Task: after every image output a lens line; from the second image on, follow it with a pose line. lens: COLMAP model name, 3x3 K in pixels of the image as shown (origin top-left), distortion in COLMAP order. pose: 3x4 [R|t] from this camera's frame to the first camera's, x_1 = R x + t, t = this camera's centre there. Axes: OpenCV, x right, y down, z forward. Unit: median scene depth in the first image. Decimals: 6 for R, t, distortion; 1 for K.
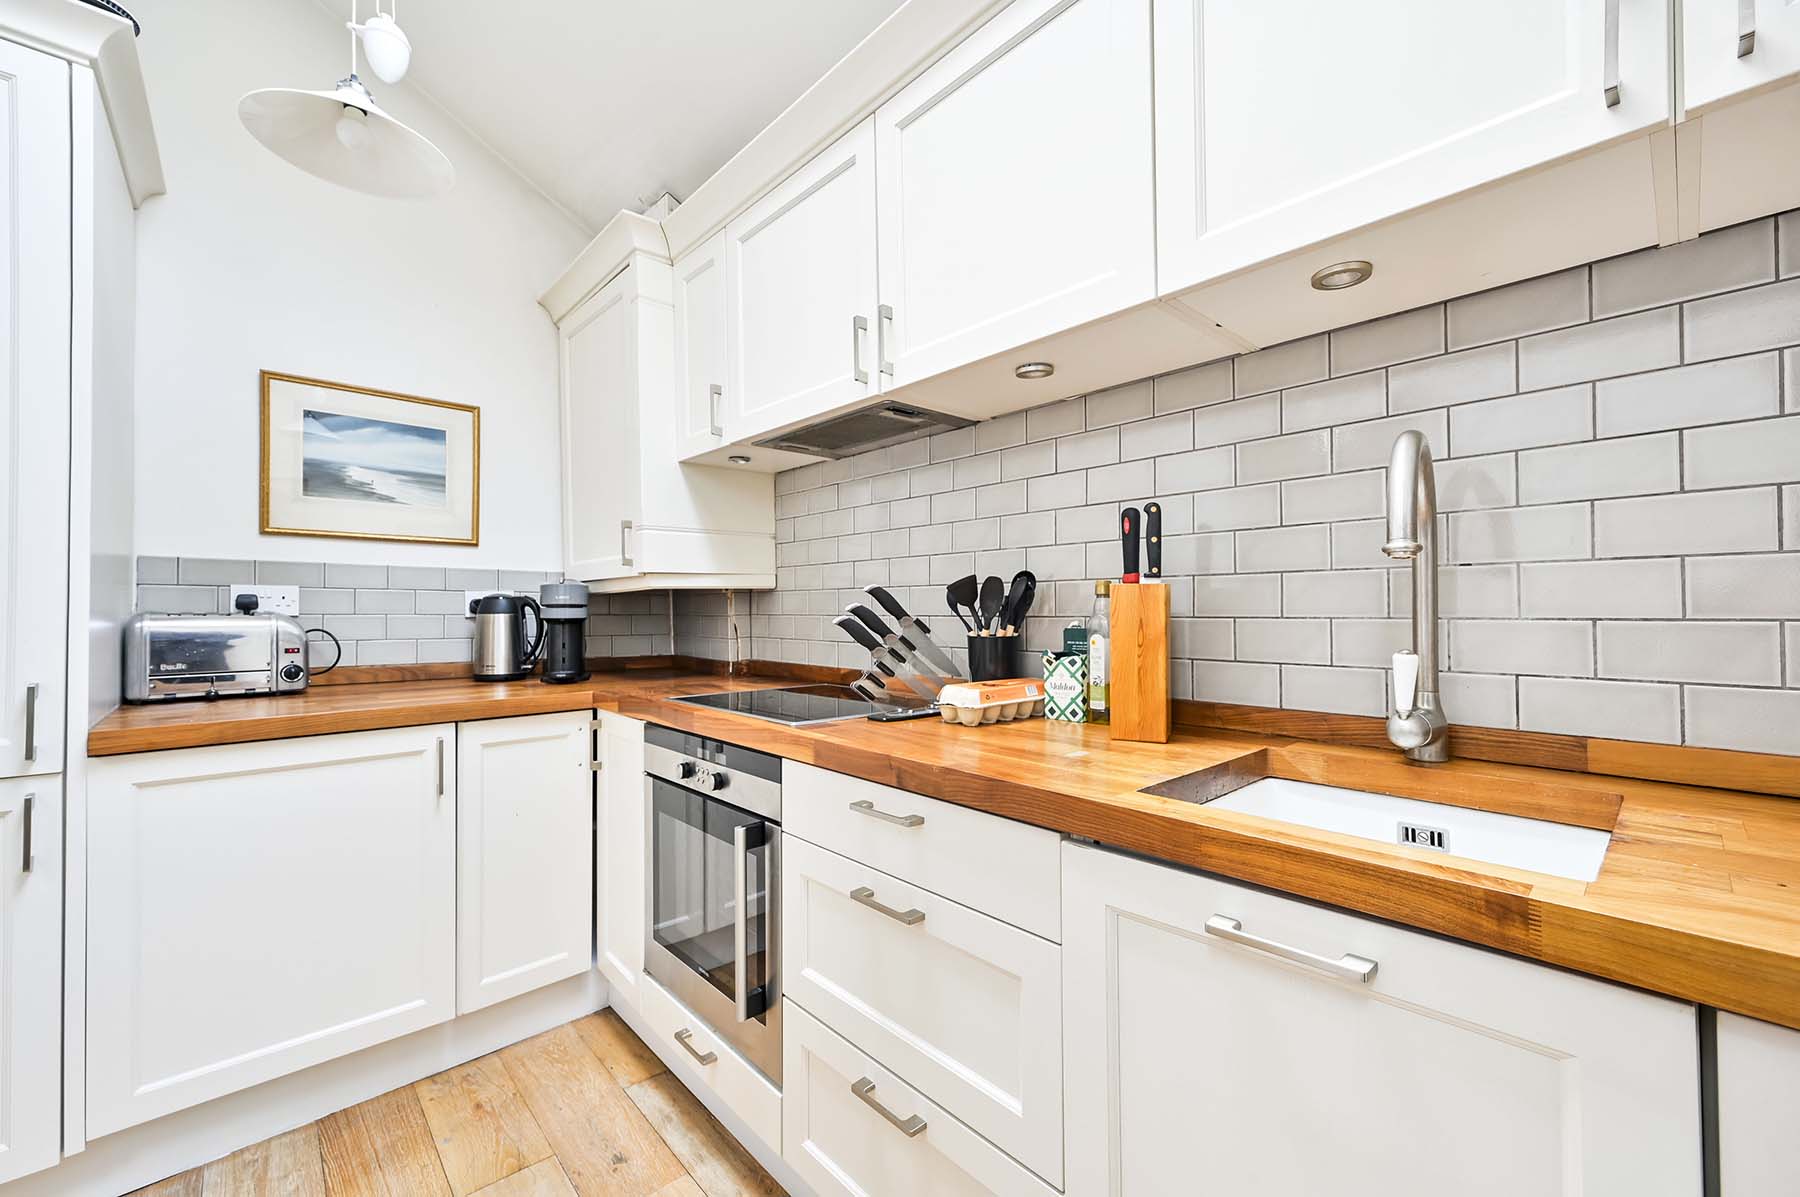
lens RADIAL K [[712.8, 0, 895.8], [0, 712.8, 605.5], [0, 0, 1]] dist [-0.000204, -0.000104]
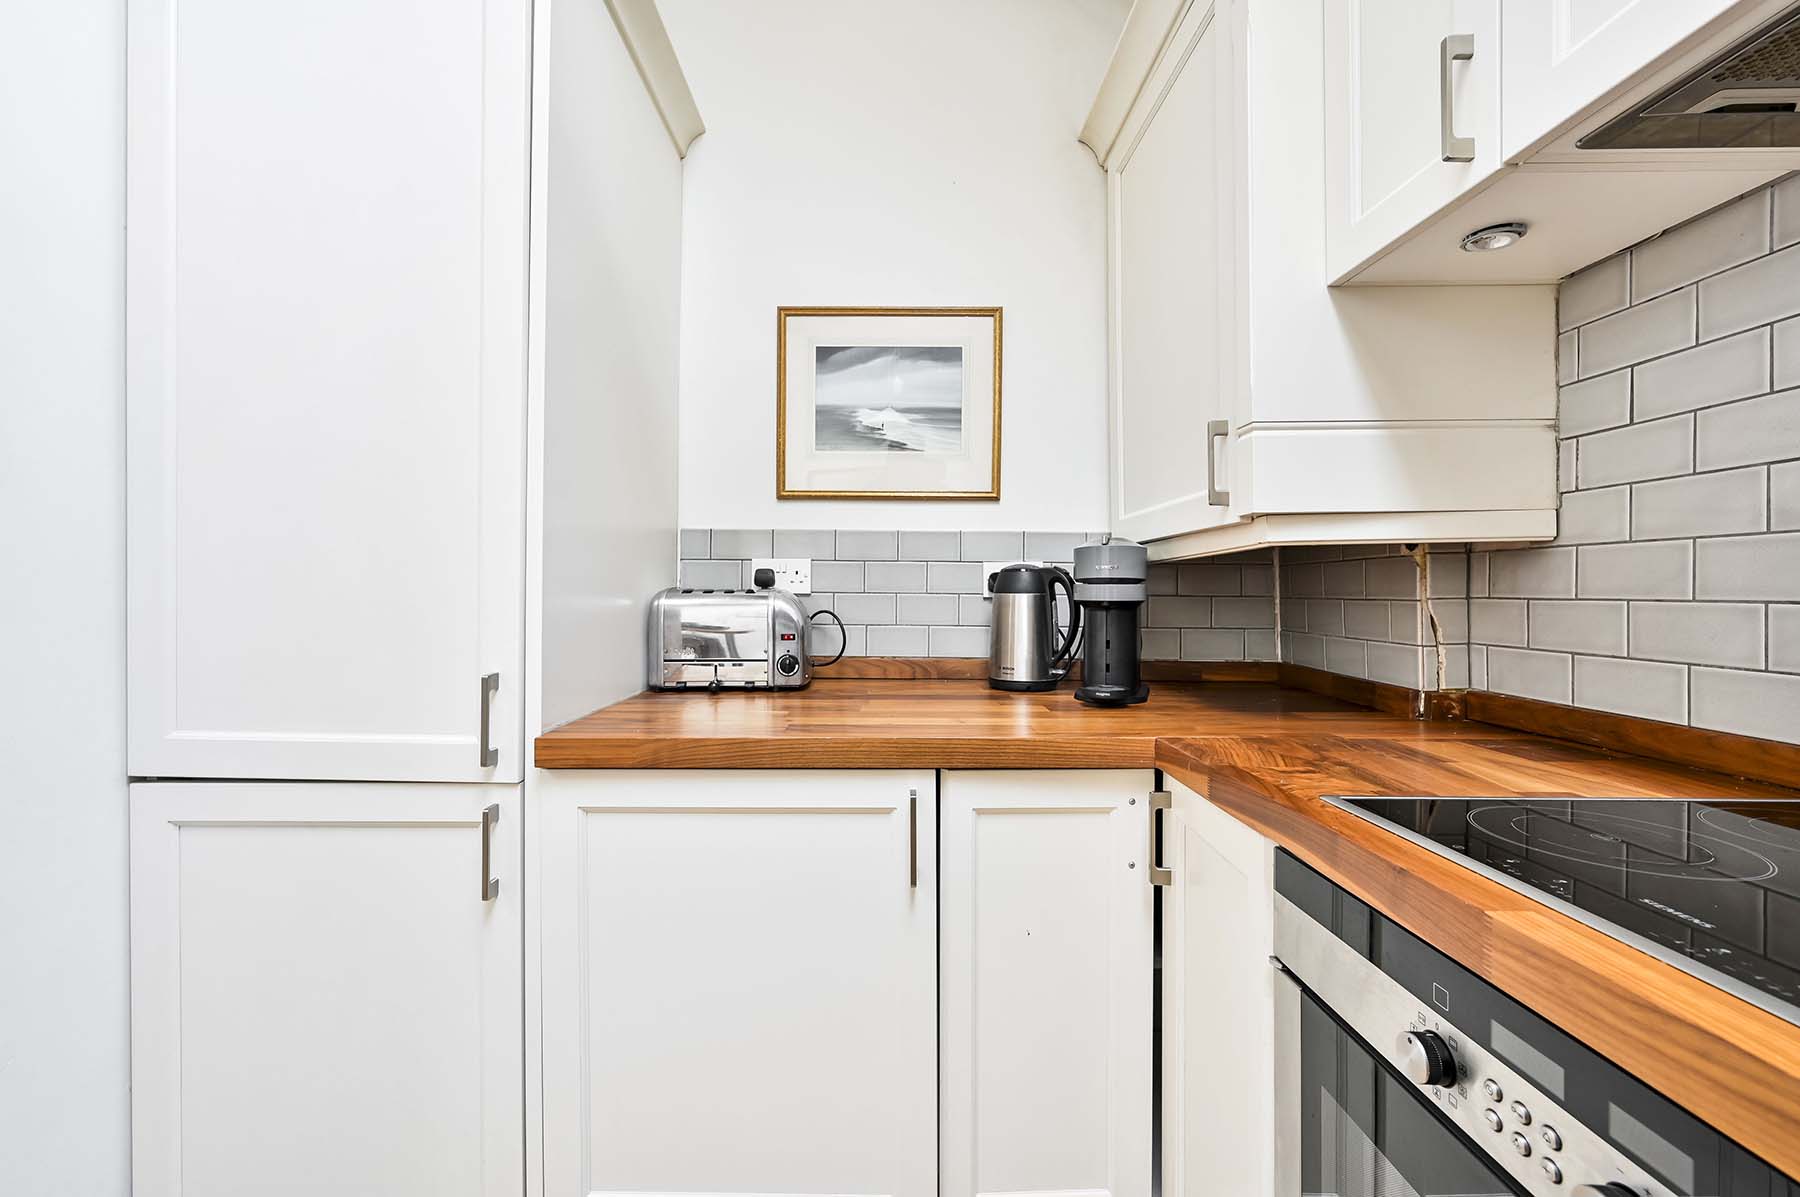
lens RADIAL K [[718.8, 0, 900.0], [0, 718.8, 598.5], [0, 0, 1]] dist [0.007348, -0.000115]
pose [[0.744307, 0.010922, -0.667749, -0.186825], [-0.000755, 0.999879, 0.015513, 0.006502], [0.667838, -0.011043, 0.744225, 0.422542]]
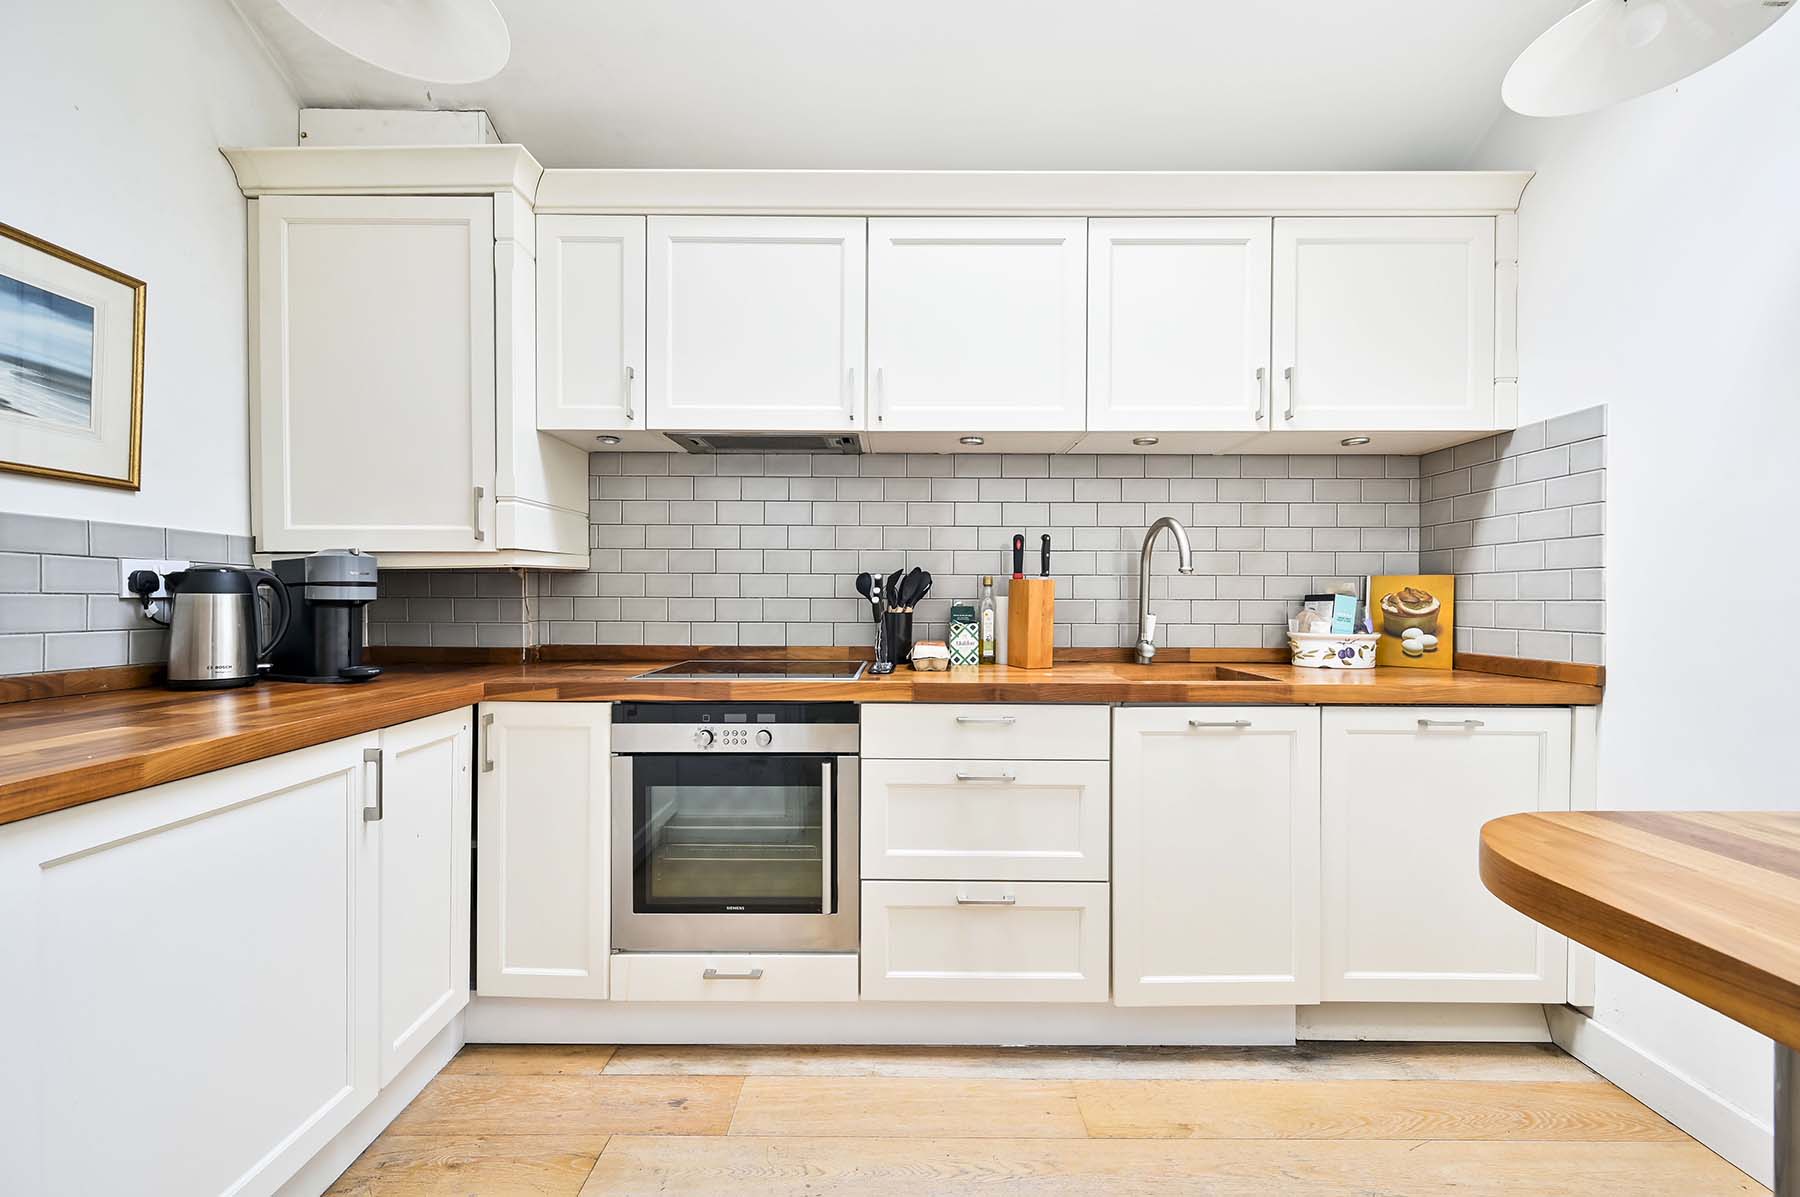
lens RADIAL K [[712.8, 0, 895.8], [0, 712.8, 605.5], [0, 0, 1]] dist [-0.000204, -0.000104]
pose [[0.682413, -0.003654, 0.730958, -0.652603], [-0.011475, 0.999811, 0.015712, 0.005187], [-0.730877, -0.019110, 0.682242, 0.028607]]
